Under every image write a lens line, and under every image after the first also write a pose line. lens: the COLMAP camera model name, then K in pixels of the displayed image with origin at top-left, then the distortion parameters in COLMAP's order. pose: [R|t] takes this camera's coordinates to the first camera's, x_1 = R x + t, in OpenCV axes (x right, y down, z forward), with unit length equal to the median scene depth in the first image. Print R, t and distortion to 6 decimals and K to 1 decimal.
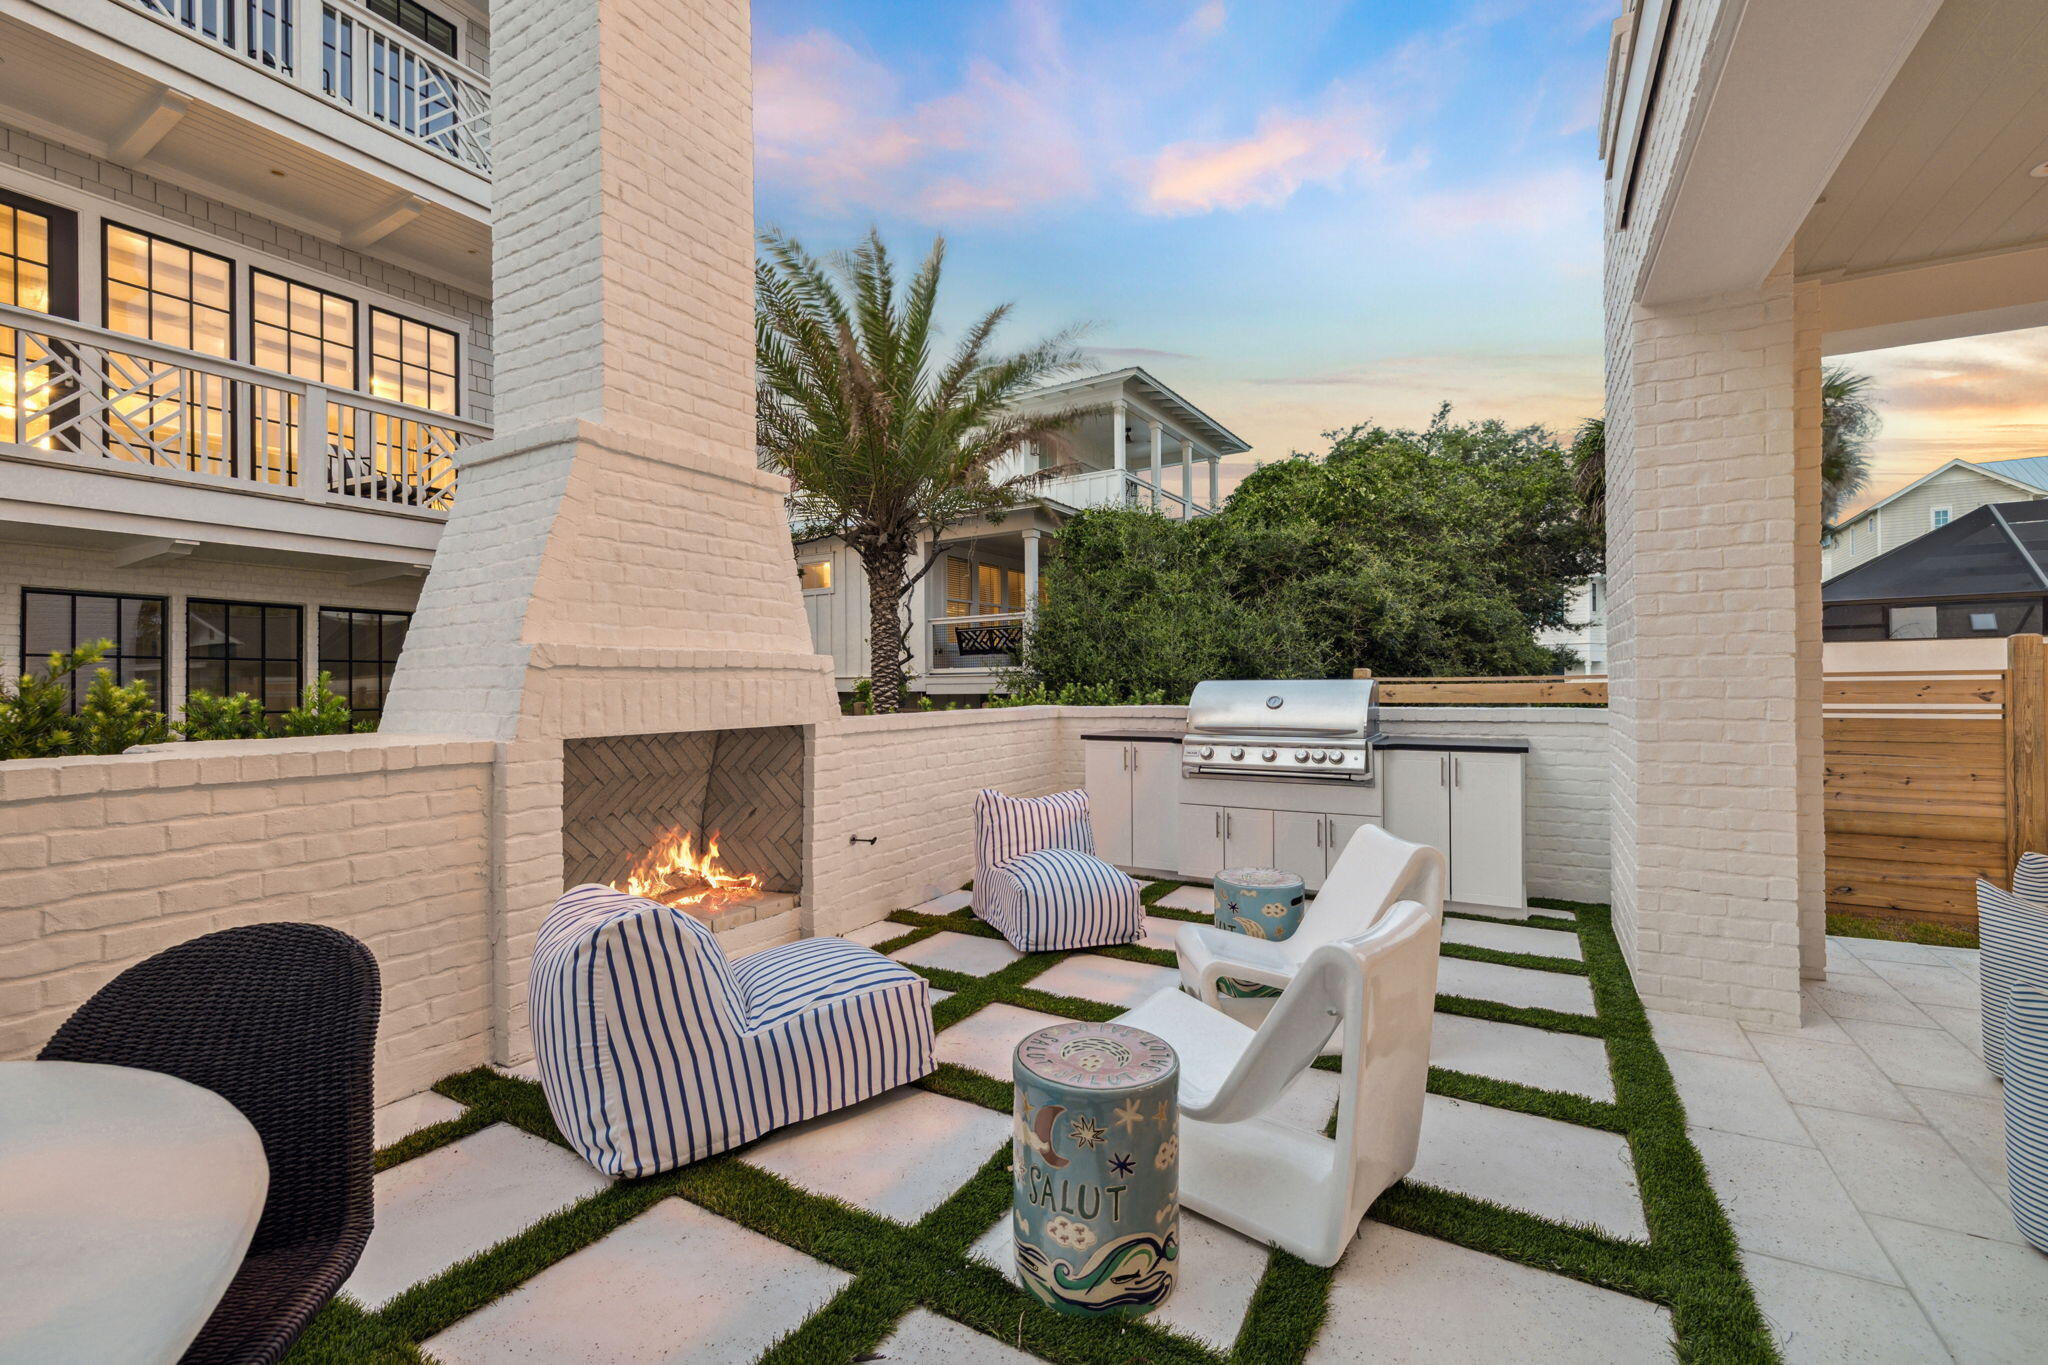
lens RADIAL K [[865.3, 0, 1024.0], [0, 865.3, 682.5], [0, 0, 1]] dist [-0.000168, -0.000507]
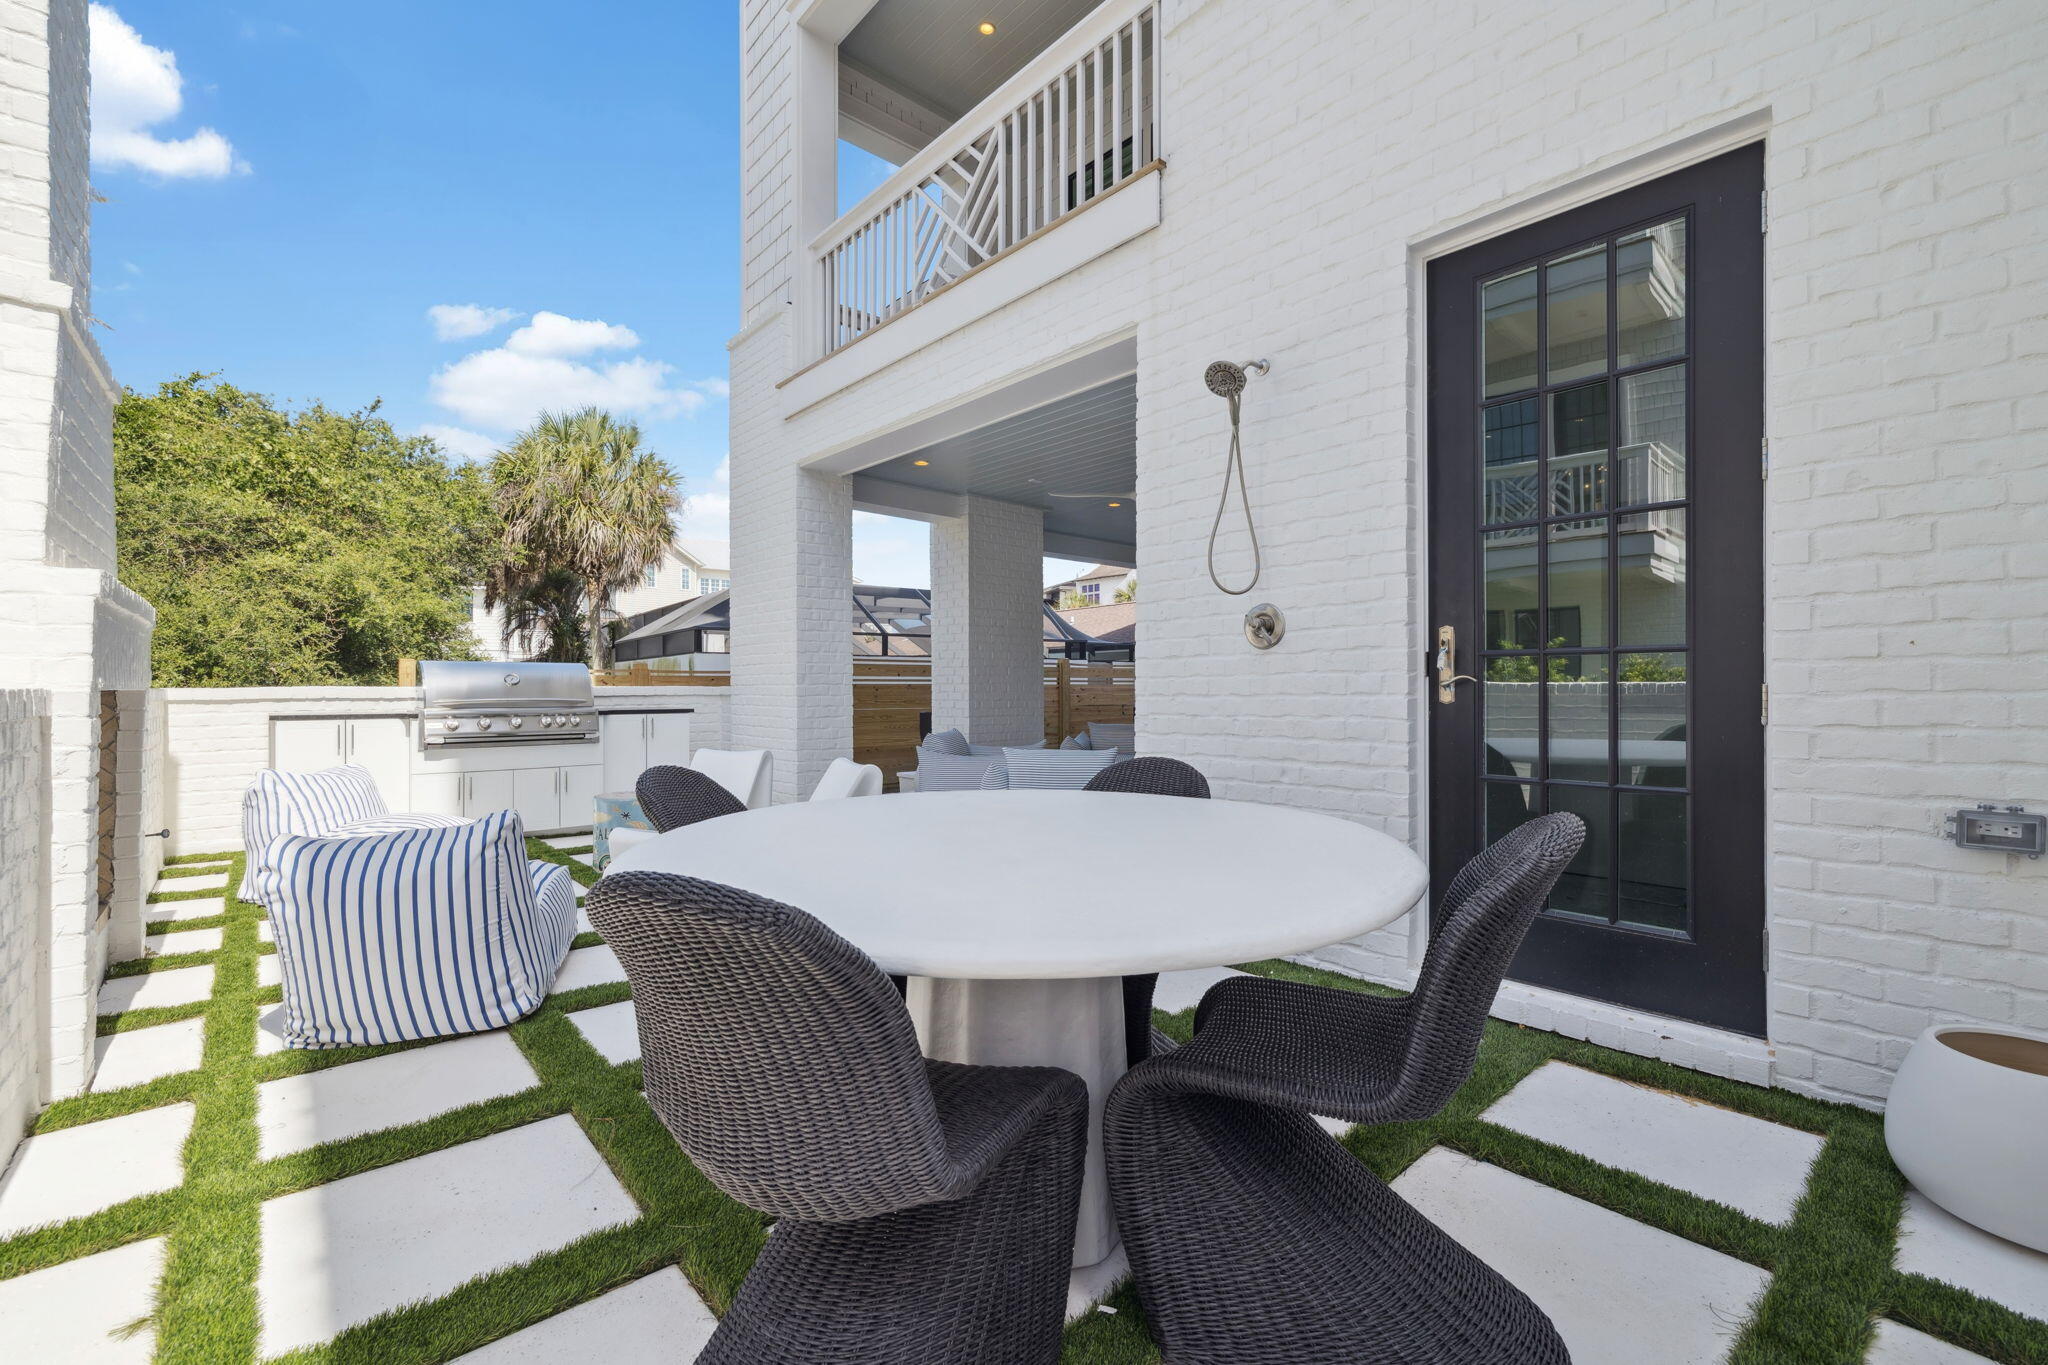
lens RADIAL K [[865.3, 0, 1024.0], [0, 865.3, 682.5], [0, 0, 1]] dist [-0.000168, -0.000507]
pose [[0.315565, 0.011033, 0.948840, -0.272635], [-0.000683, 0.999935, -0.011400, 0.017245], [-0.948904, 0.002950, 0.315552, -0.020780]]
